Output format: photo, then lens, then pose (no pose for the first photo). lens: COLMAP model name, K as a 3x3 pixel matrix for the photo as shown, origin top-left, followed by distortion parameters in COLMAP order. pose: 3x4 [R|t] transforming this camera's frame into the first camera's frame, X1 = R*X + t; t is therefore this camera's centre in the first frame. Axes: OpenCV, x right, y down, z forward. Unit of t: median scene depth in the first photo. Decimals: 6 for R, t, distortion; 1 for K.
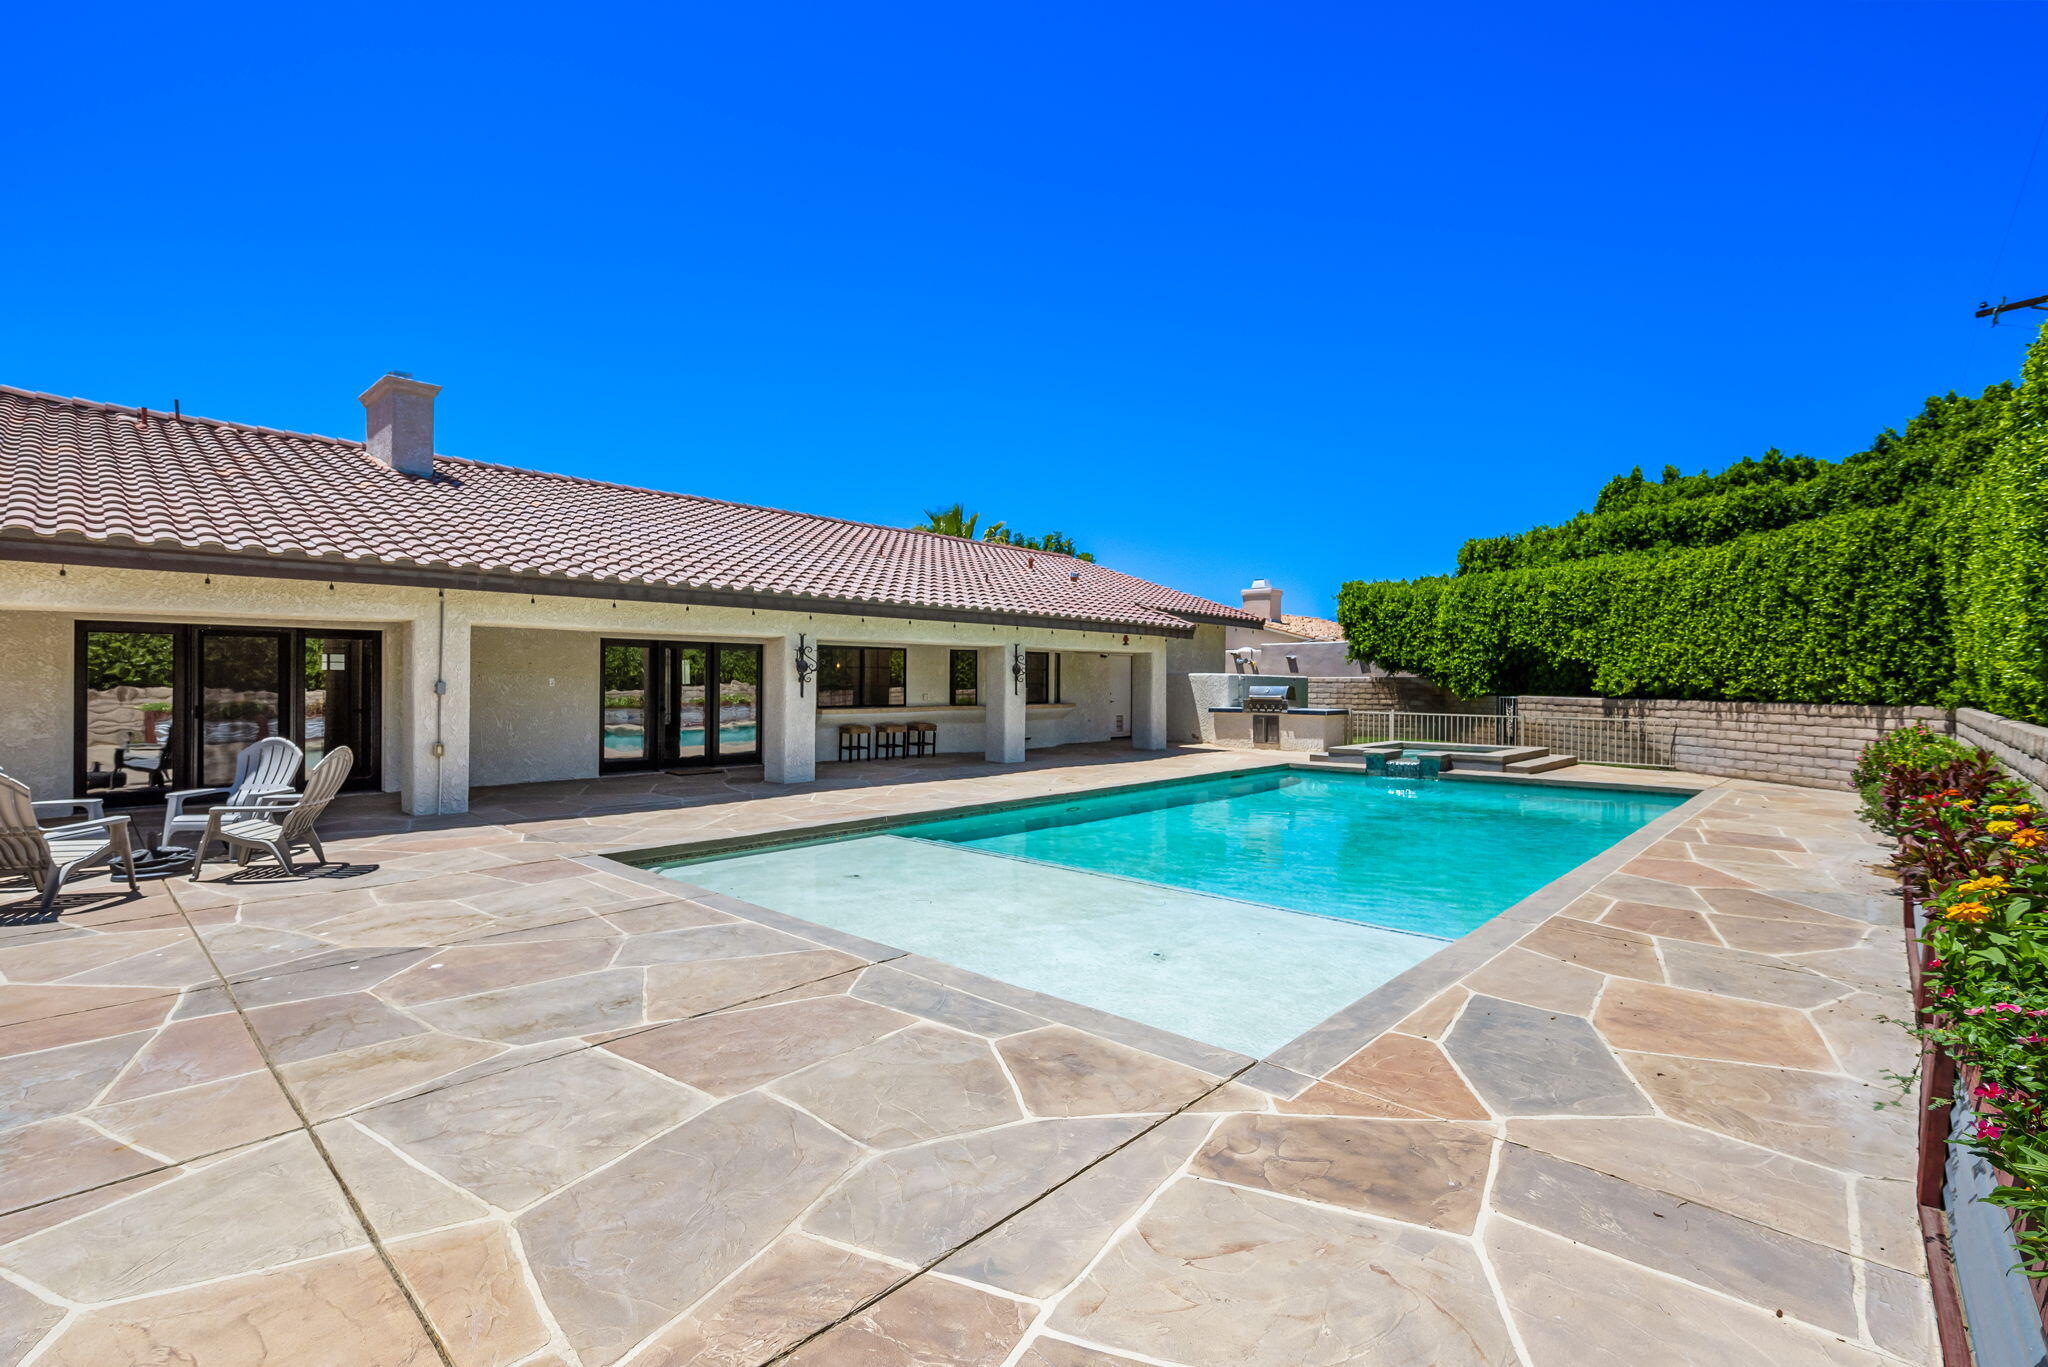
lens RADIAL K [[914.2, 0, 993.0], [0, 914.2, 678.1], [0, 0, 1]] dist [-0.002840, -0.000799]
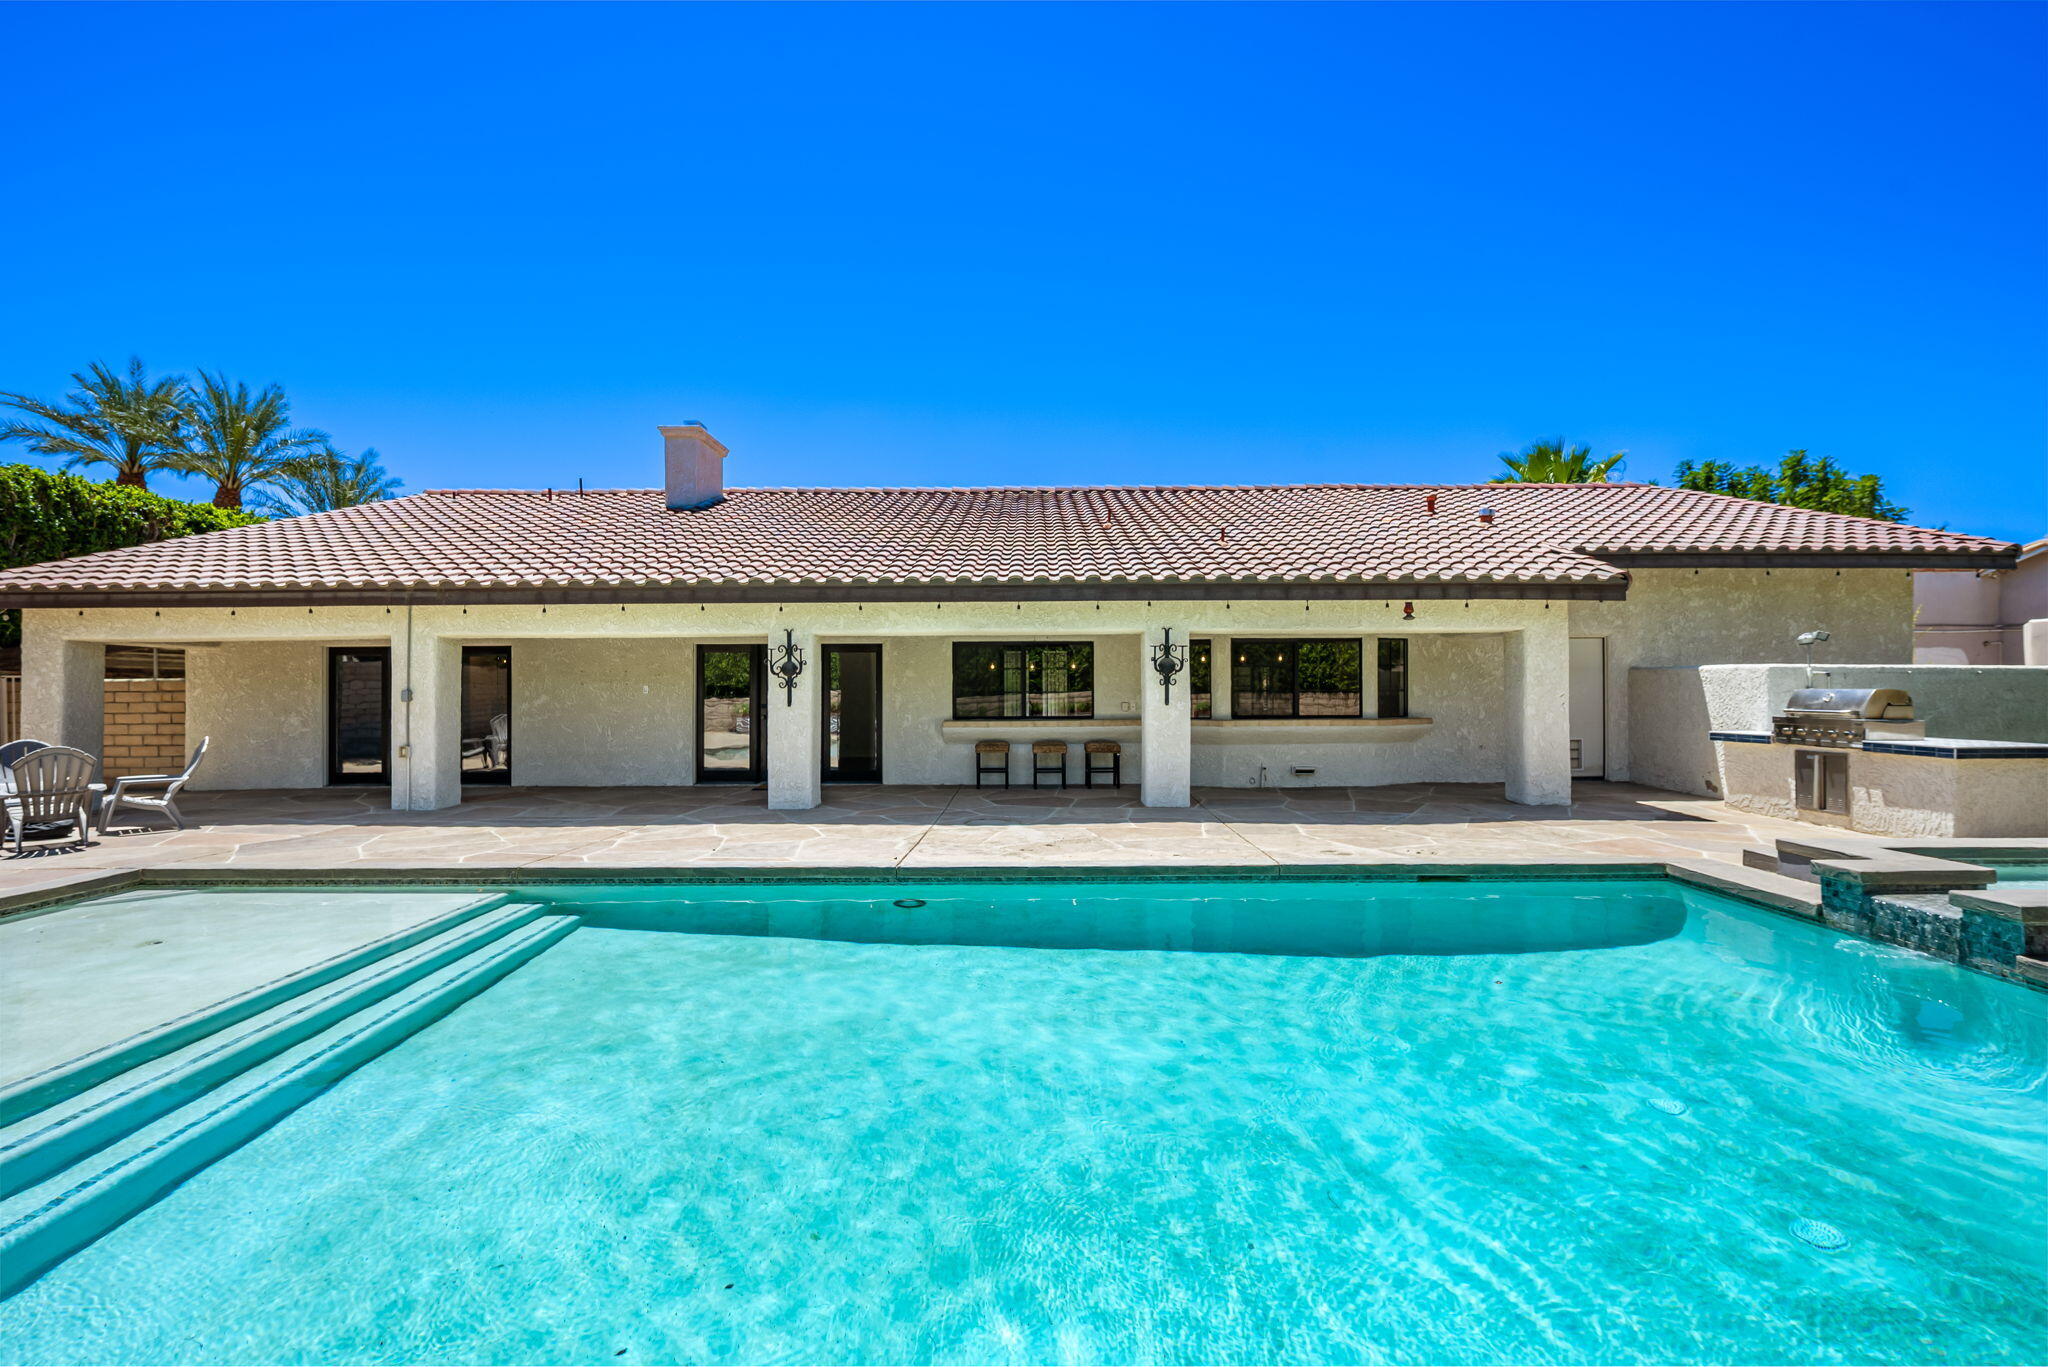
lens RADIAL K [[941.8, 0, 1034.3], [0, 941.8, 687.2], [0, 0, 1]] dist [0.002005, 0.000017]
pose [[0.692662, -0.004883, -0.721245, 0.453324], [0.009895, 0.999947, 0.002732, 0.002777], [0.721194, -0.009029, 0.692674, 0.462079]]
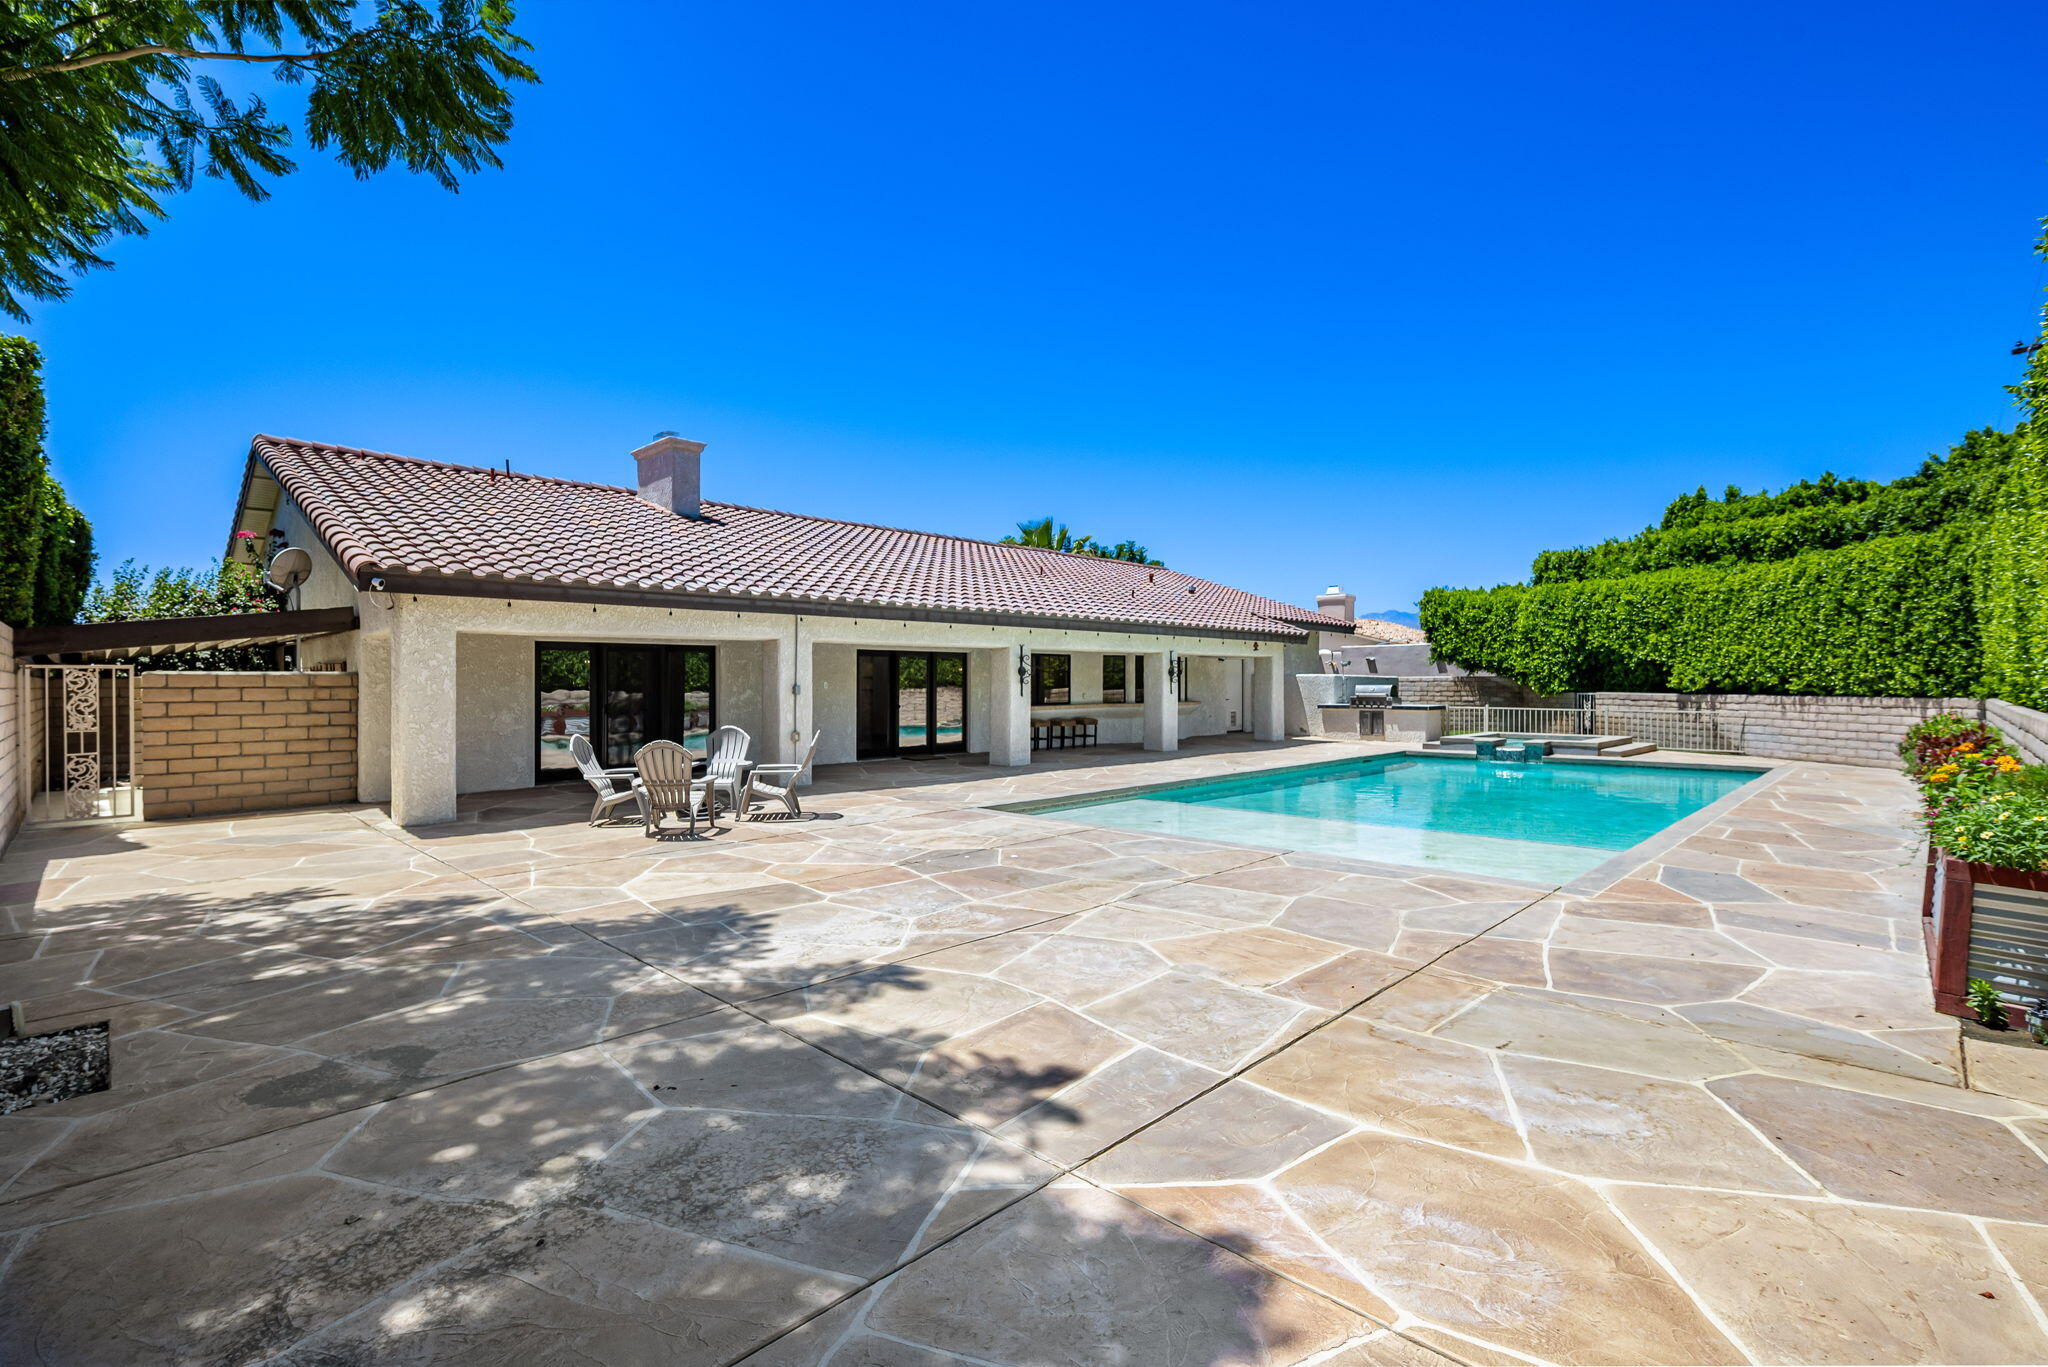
lens RADIAL K [[914.2, 0, 986.1], [0, 914.2, 680.5], [0, 0, 1]] dist [-0.002840, -0.000799]
pose [[0.999393, -0.006812, -0.034179, -0.175063], [0.006829, 0.999977, 0.000375, -0.001161], [0.034176, -0.000609, 0.999416, -0.191965]]
